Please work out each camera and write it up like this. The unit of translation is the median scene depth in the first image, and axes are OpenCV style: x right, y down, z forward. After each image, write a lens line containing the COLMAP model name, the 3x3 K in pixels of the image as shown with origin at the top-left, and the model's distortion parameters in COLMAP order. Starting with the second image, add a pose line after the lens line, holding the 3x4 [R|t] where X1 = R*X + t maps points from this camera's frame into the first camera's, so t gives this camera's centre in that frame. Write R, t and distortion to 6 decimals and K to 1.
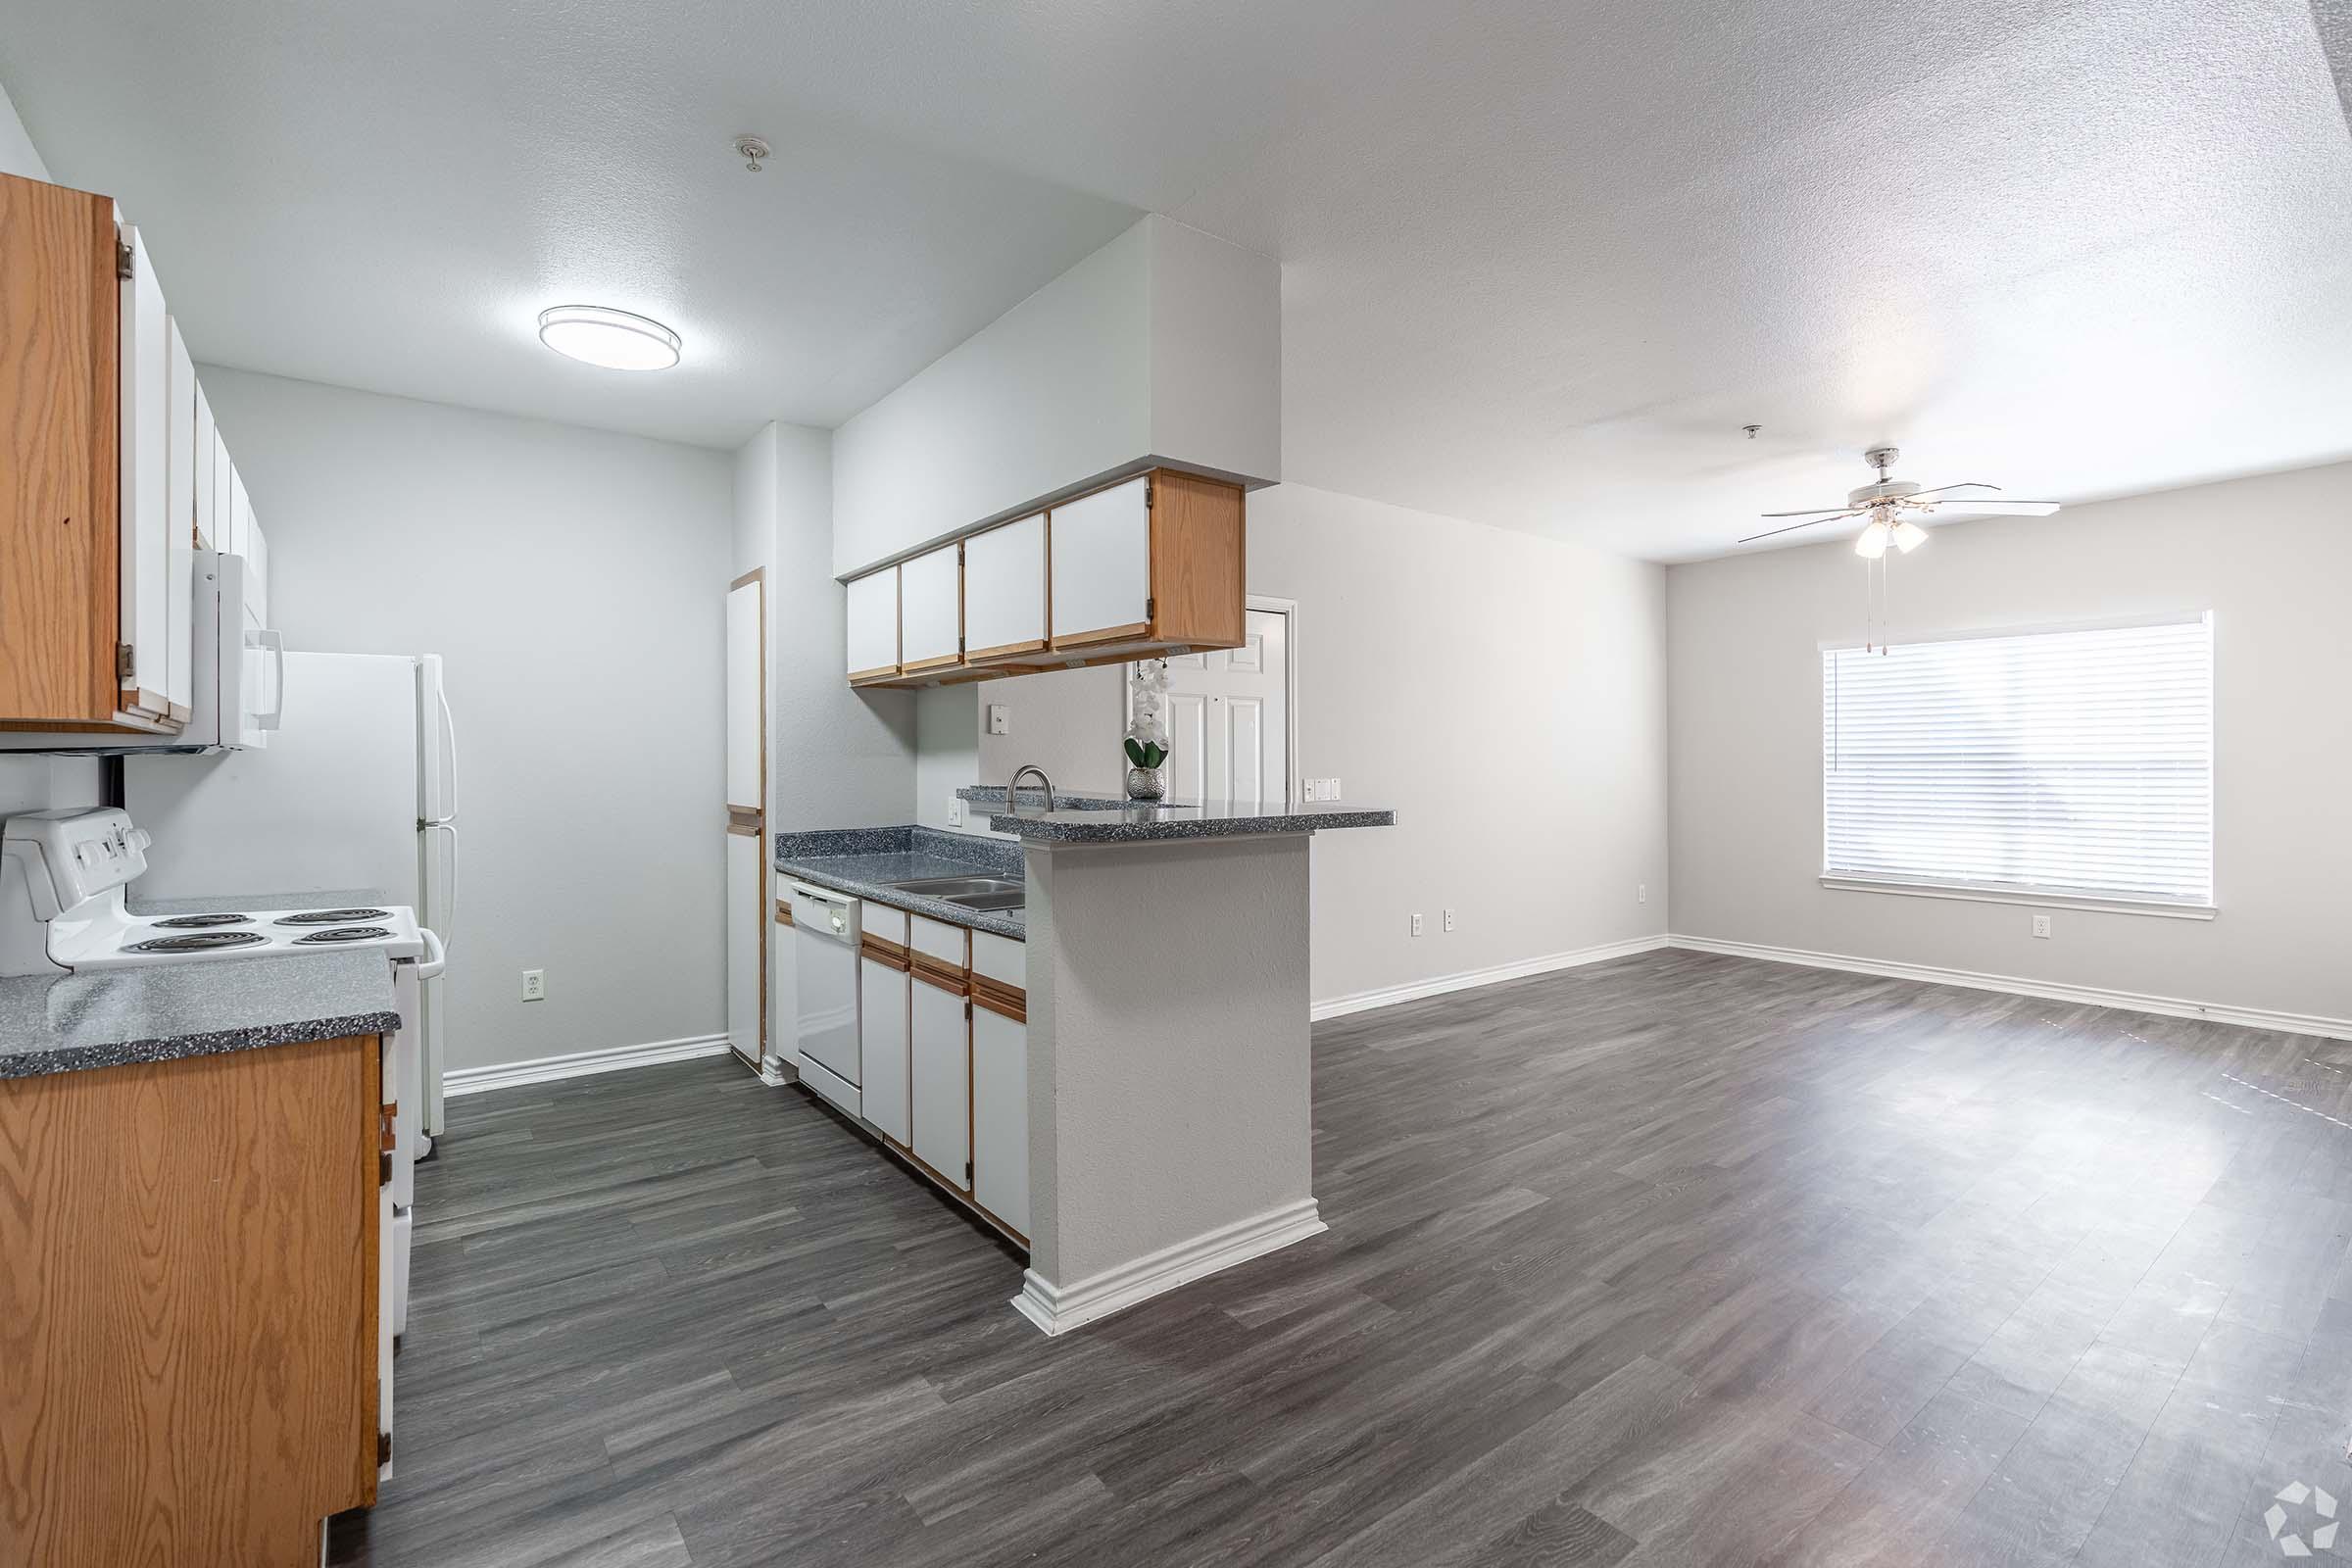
lens RADIAL K [[1059.5, 0, 1159.0], [0, 1059.5, 768.4], [0, 0, 1]] dist [-0.001991, 0.000337]
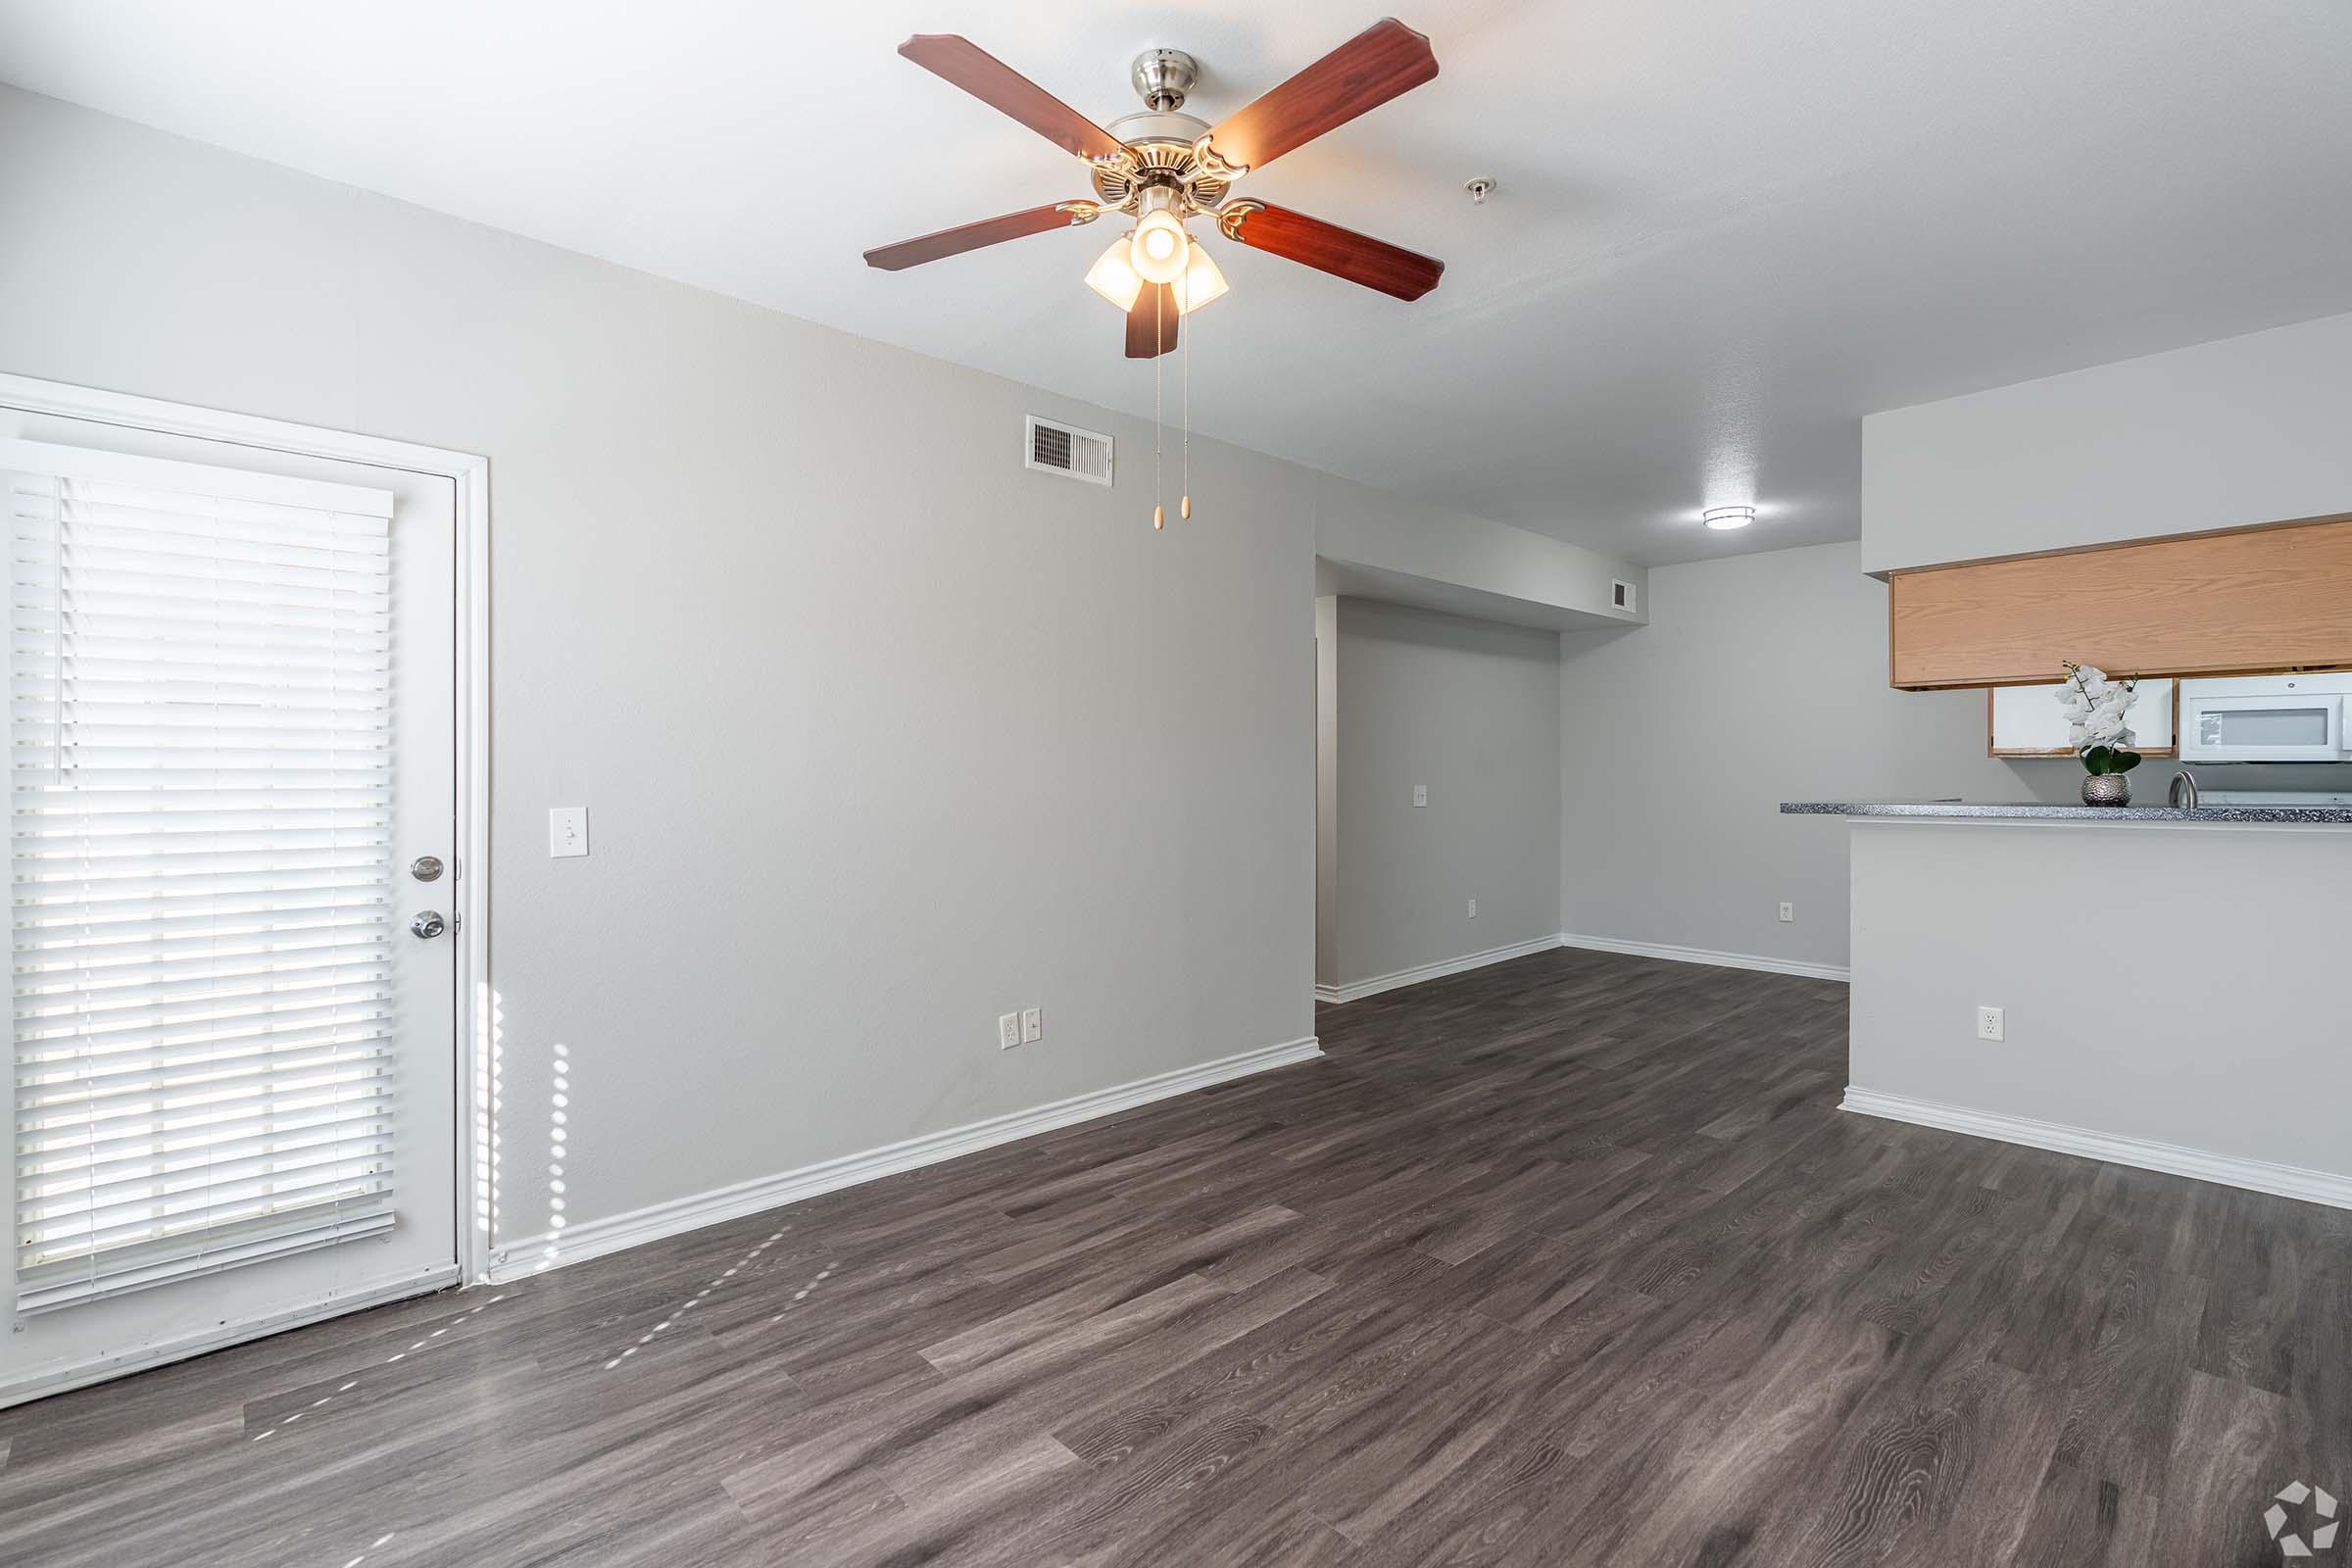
lens RADIAL K [[1059.5, 0, 1178.8], [0, 1059.5, 772.6], [0, 0, 1]] dist [-0.001991, 0.000337]
pose [[-0.995084, 0.004530, -0.098929, 0.826718], [0.004409, 0.999989, 0.001437, -0.003949], [0.098935, 0.000994, -0.995093, 1.652766]]
